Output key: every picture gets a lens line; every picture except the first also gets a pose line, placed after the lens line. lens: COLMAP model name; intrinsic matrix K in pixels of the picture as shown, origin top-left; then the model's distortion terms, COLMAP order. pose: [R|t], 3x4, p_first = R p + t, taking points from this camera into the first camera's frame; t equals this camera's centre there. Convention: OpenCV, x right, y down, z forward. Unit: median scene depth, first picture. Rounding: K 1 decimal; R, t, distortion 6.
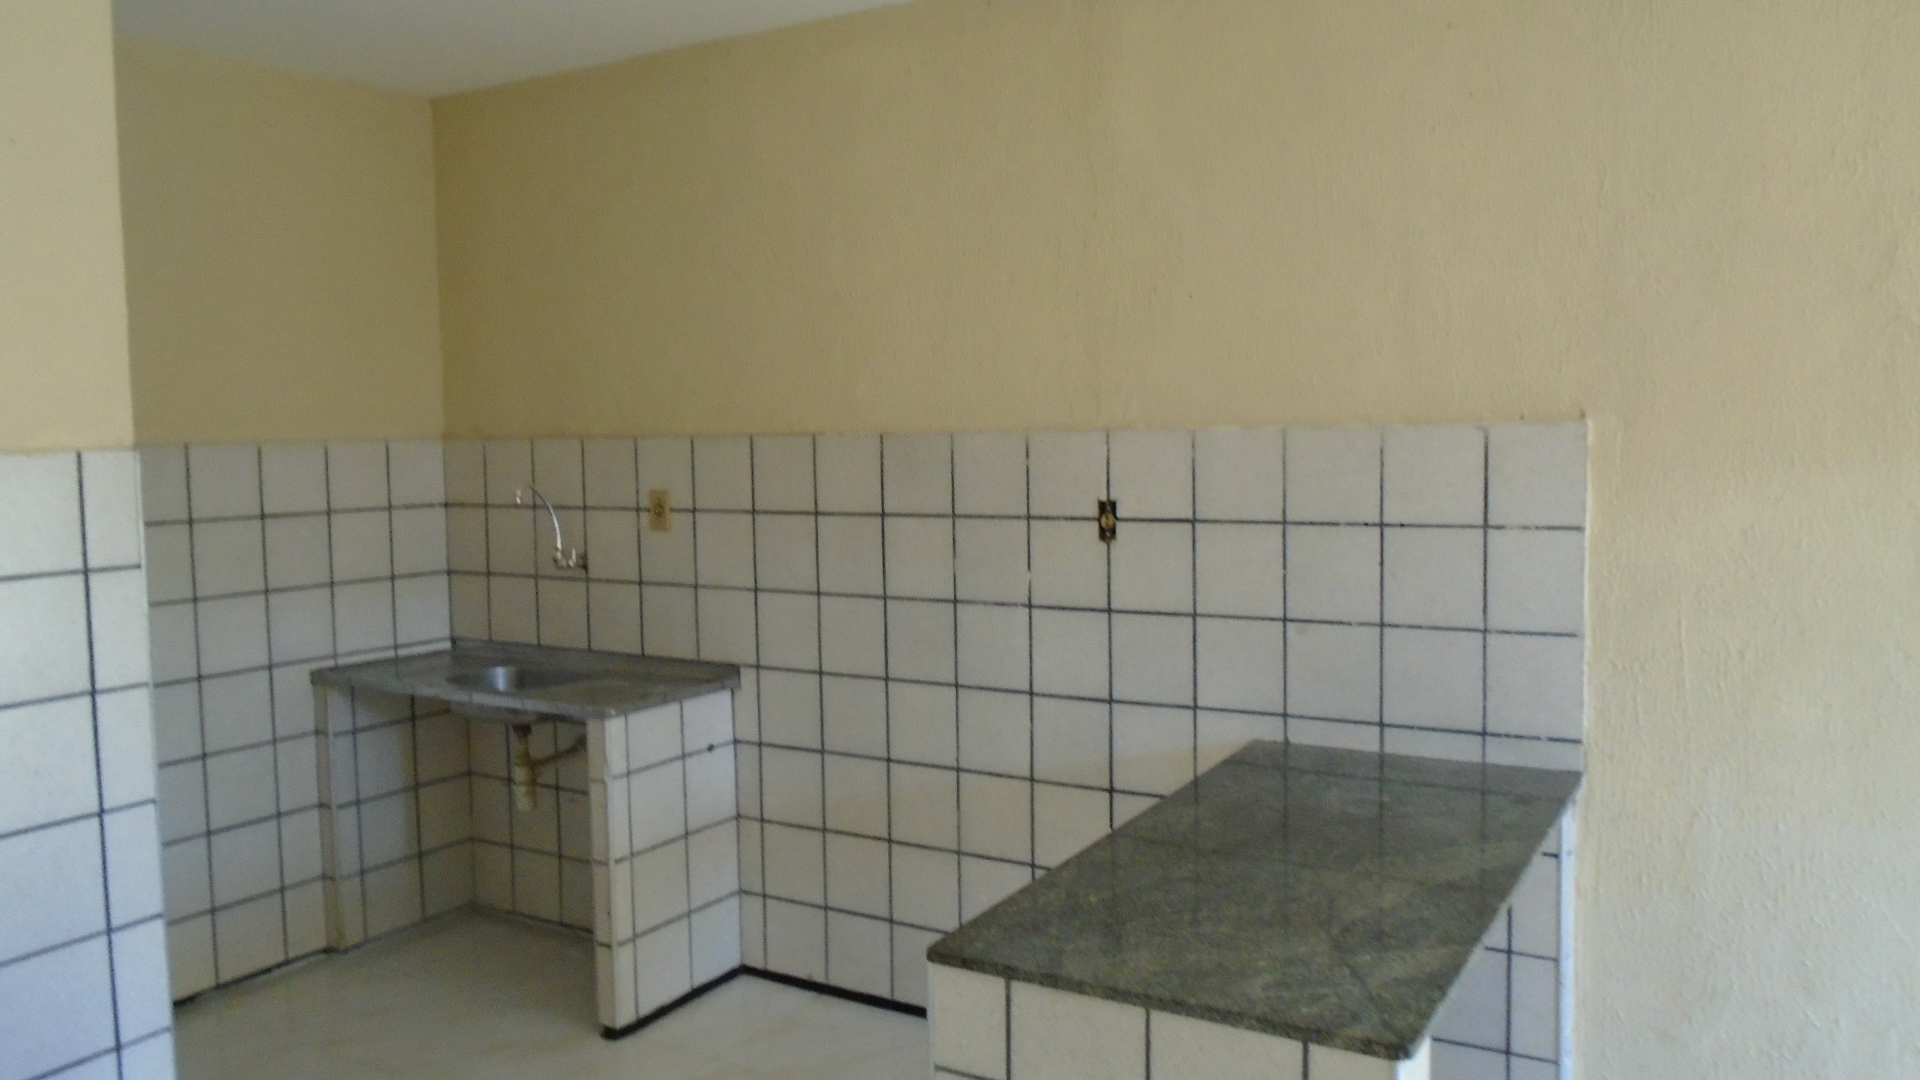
lens RADIAL K [[1445.2, 0, 949.8], [0, 1445.2, 534.2], [0, 0, 1]] dist [-0.031569, 0.007675]
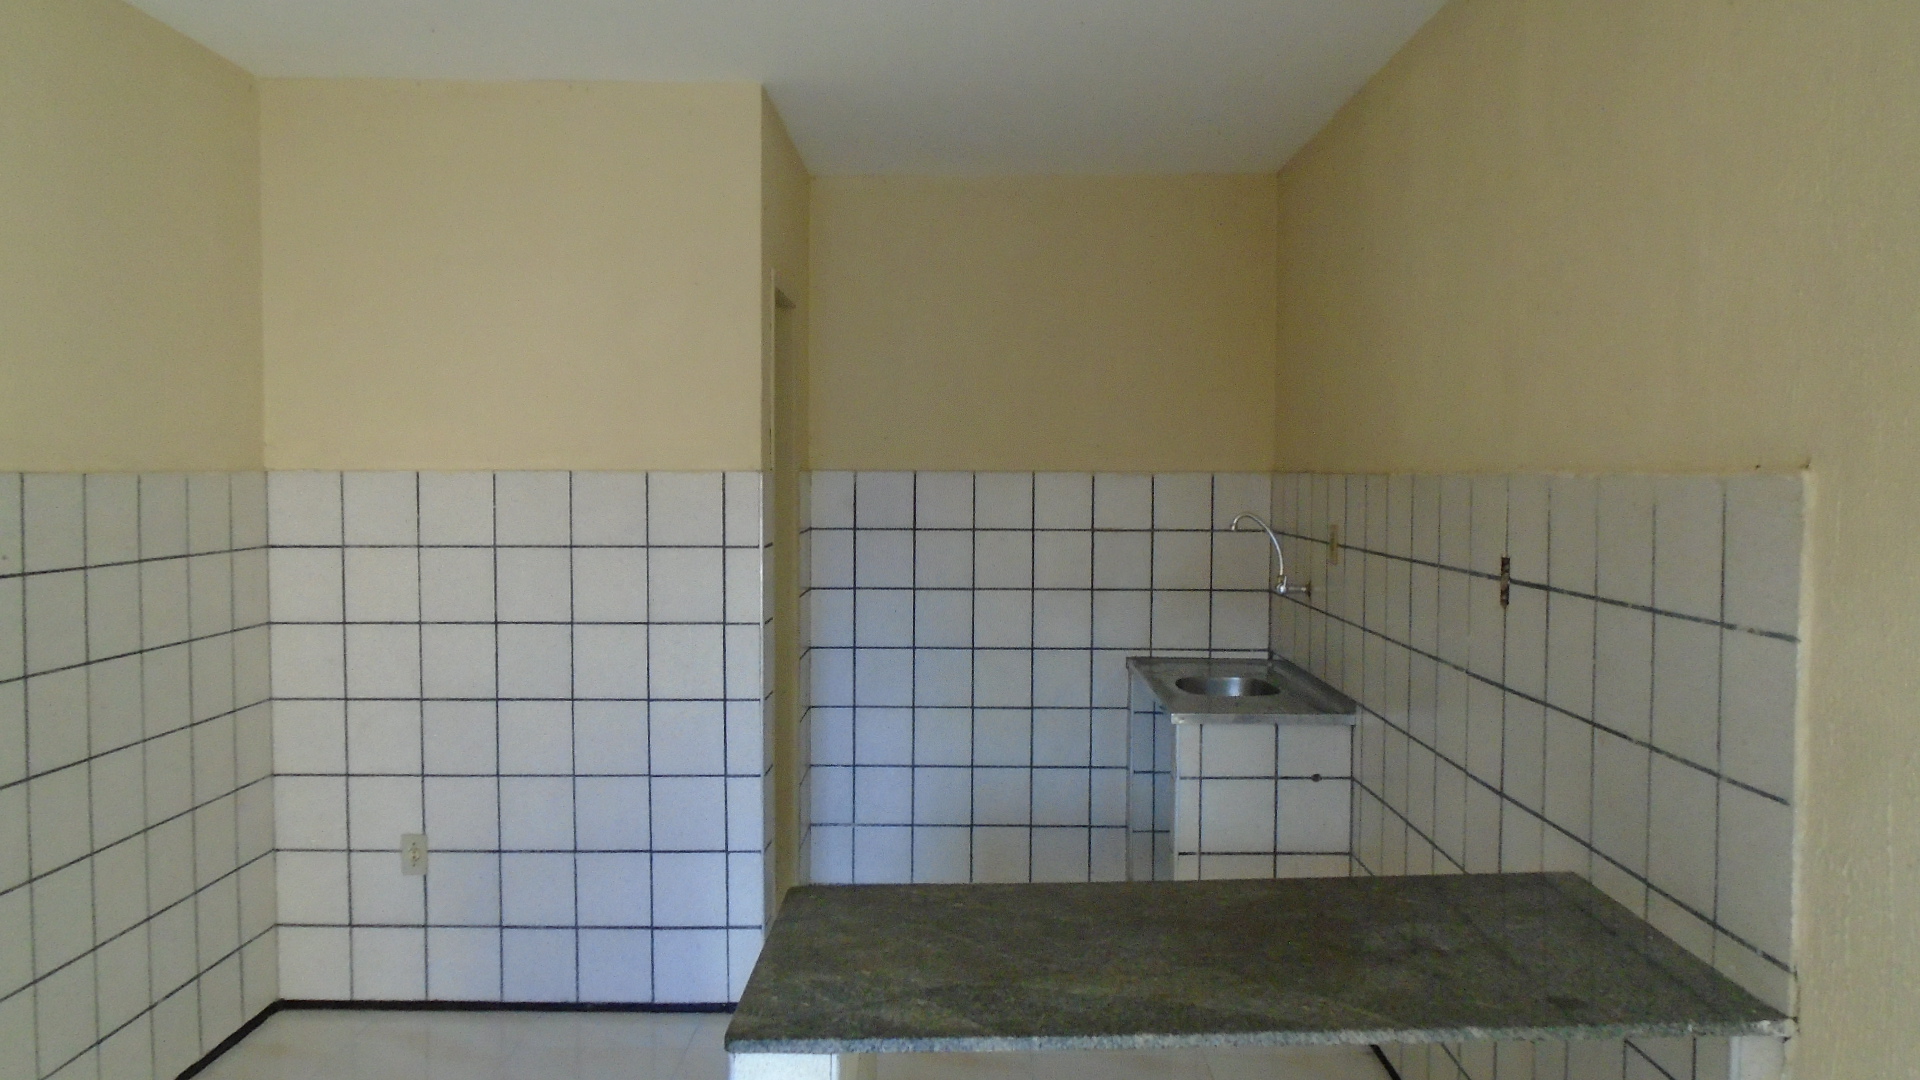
lens RADIAL K [[1445.2, 0, 954.0], [0, 1445.2, 542.3], [0, 0, 1]] dist [-0.031569, 0.007675]
pose [[0.513364, 0.060728, -0.856020, 0.678317], [-0.075670, 0.996811, 0.025336, -0.029727], [0.854828, 0.051769, 0.516322, 0.291661]]
